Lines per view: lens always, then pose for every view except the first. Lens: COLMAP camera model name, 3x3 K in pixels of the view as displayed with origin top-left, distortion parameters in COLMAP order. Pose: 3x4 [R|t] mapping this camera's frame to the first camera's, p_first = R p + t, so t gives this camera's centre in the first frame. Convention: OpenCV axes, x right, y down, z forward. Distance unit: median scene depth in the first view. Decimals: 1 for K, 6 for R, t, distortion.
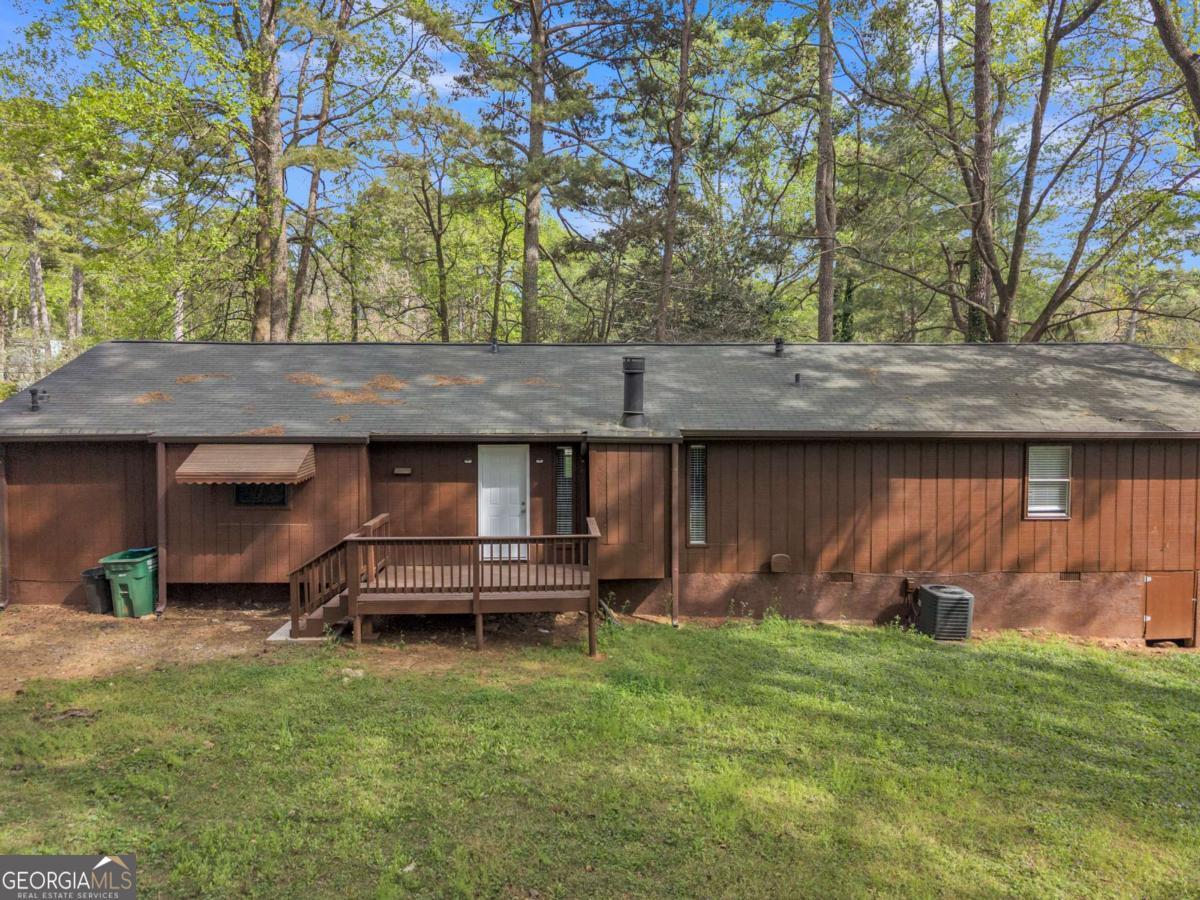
lens RADIAL K [[819.6, 0, 600.0], [0, 819.6, 450.0], [0, 0, 1]] dist [0.039940, -0.000559]
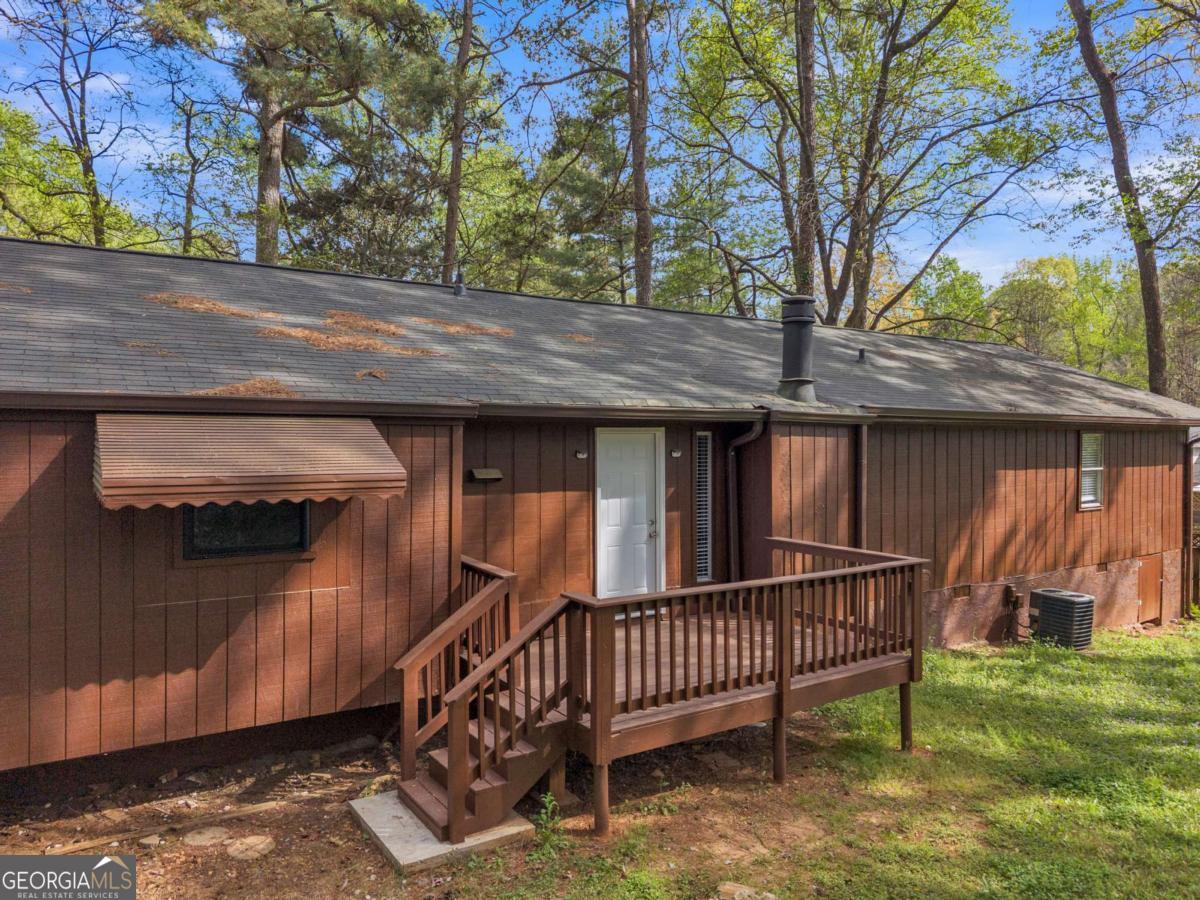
lens RADIAL K [[833.8, 0, 600.0], [0, 833.8, 450.0], [0, 0, 1]] dist [0.004780, 0.000687]
pose [[0.847145, -0.007281, 0.531313, -0.466863], [0.024685, 0.999366, -0.025665, 0.026092], [-0.530789, 0.034858, 0.846787, 0.492881]]
